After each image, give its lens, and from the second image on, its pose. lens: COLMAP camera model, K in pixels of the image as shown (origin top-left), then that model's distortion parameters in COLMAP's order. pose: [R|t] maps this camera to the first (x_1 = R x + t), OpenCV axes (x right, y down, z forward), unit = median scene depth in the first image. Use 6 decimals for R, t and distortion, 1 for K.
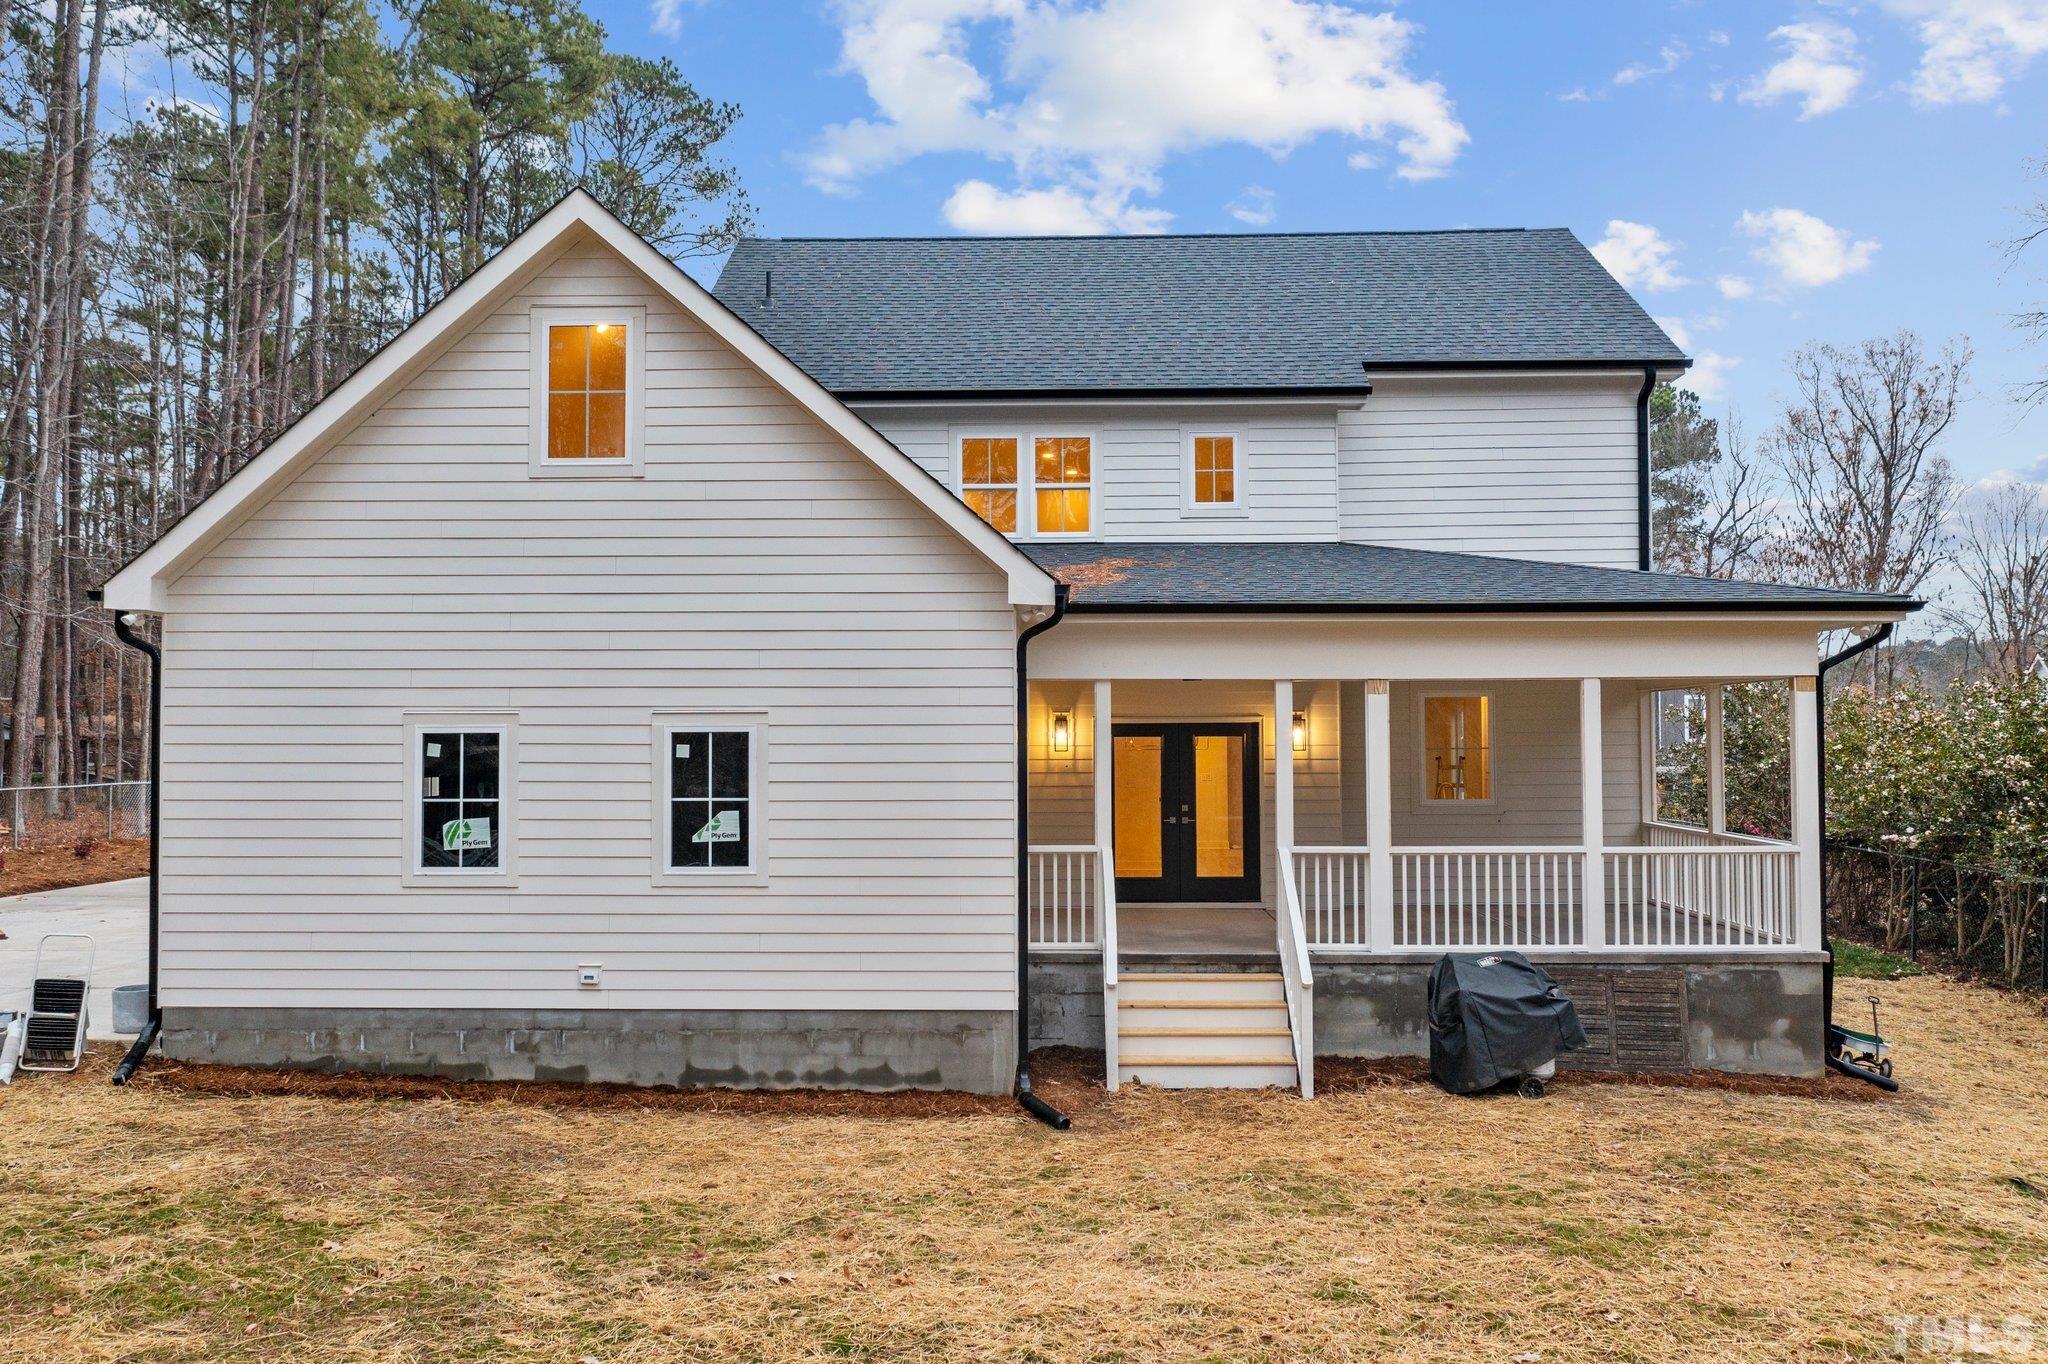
lens RADIAL K [[1666.9, 0, 1020.8], [0, 1666.9, 718.3], [0, 0, 1]] dist [-0.000895, 0.005339]
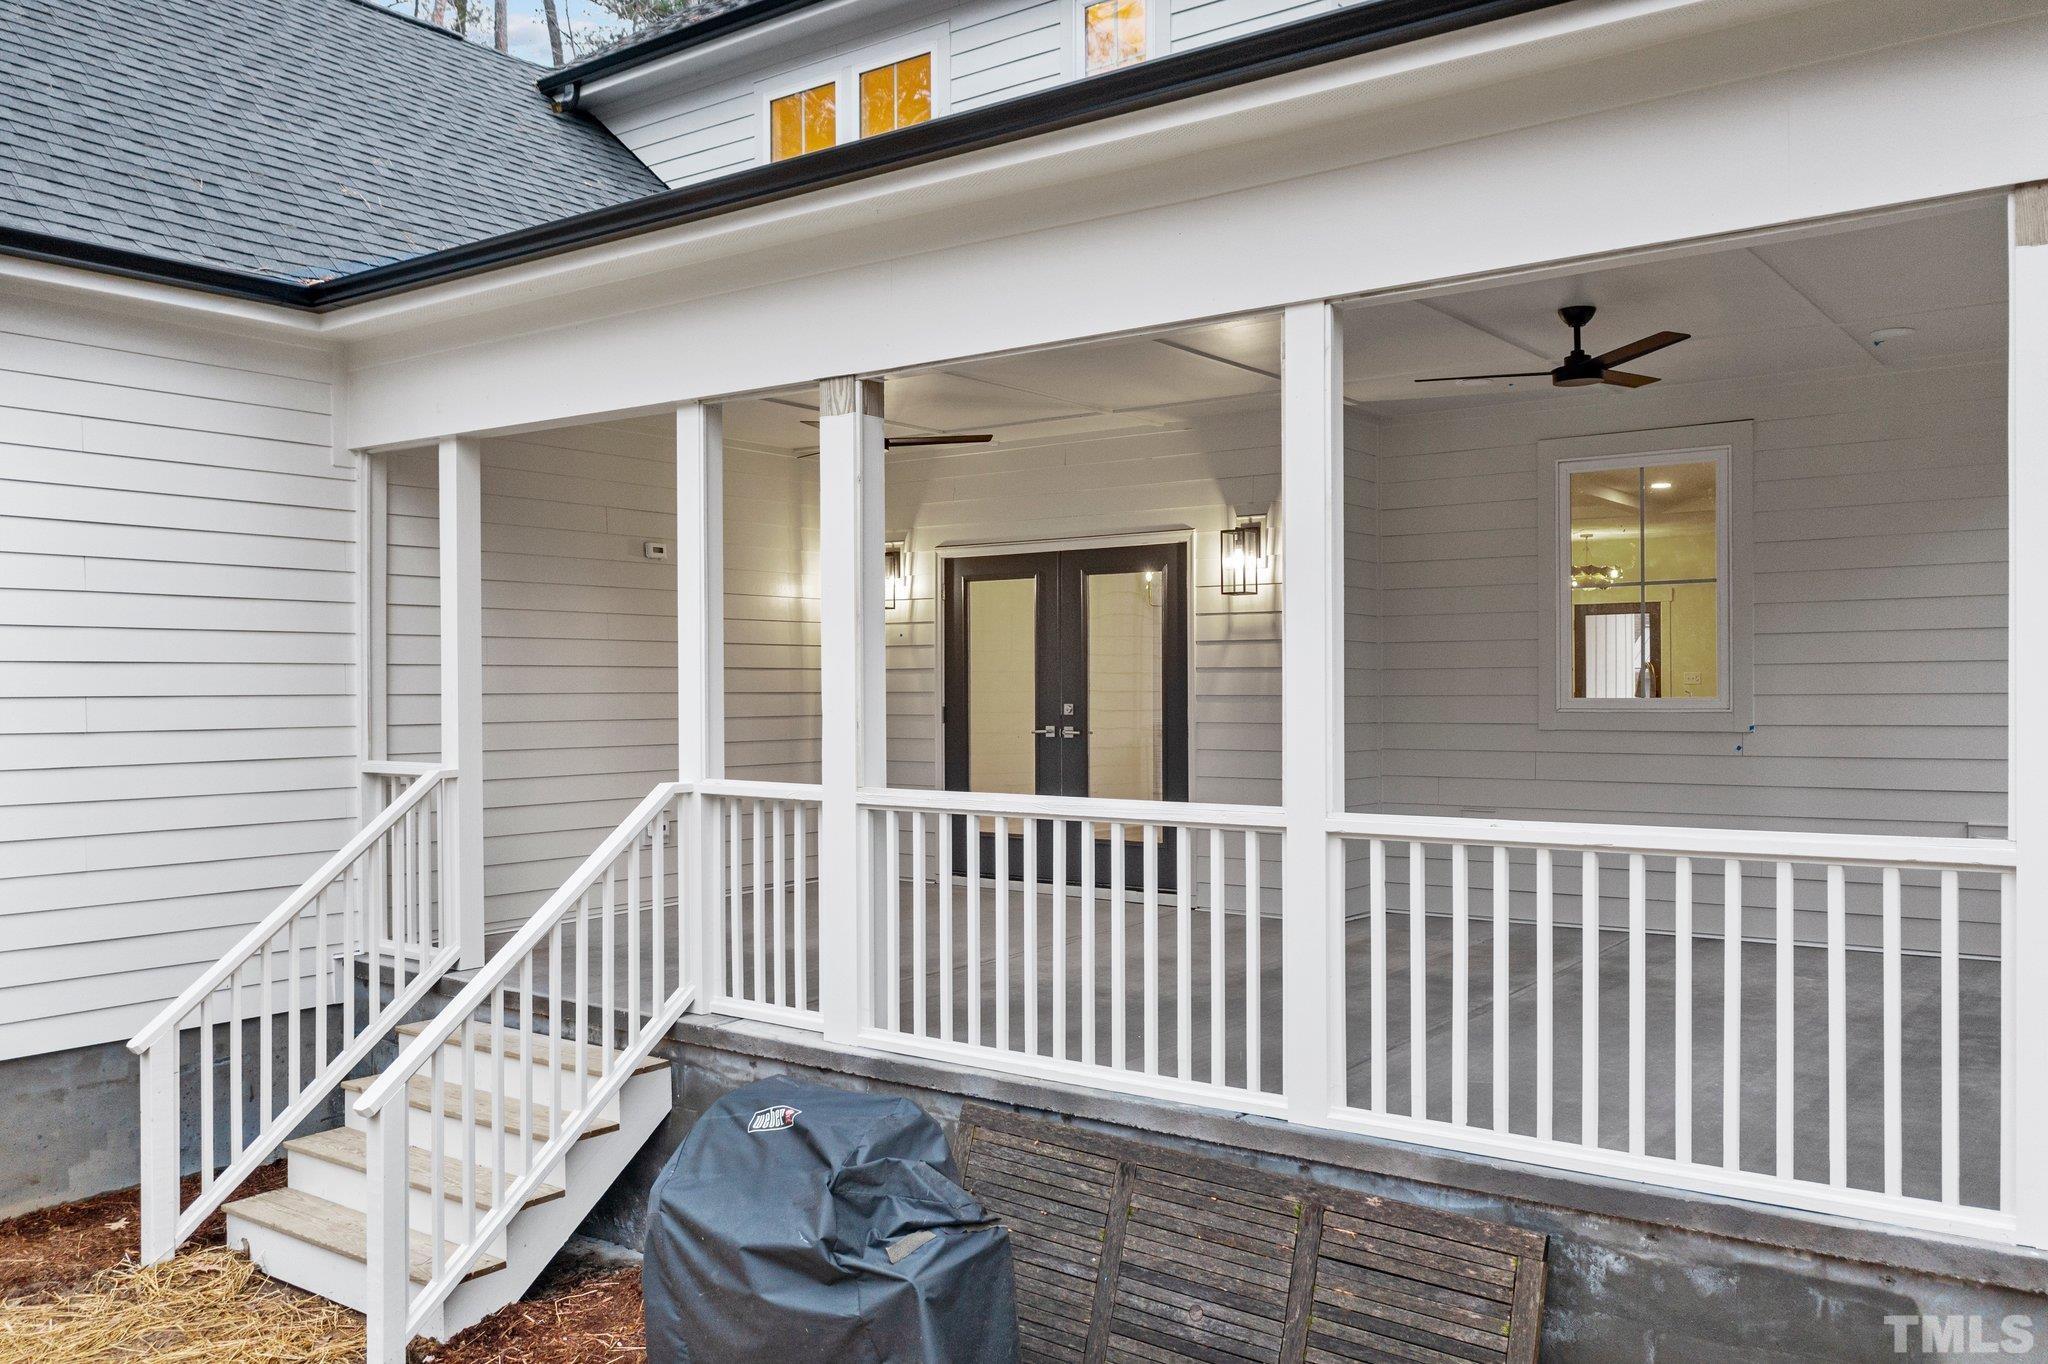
lens RADIAL K [[1639.3, 0, 1018.8], [0, 1639.3, 705.2], [0, 0, 1]] dist [-0.006904, 0.004583]
pose [[0.814894, 0.008637, -0.579546, 0.546949], [0.010834, 0.999487, 0.030130, 0.051104], [0.579509, -0.030832, 0.814383, 0.786668]]
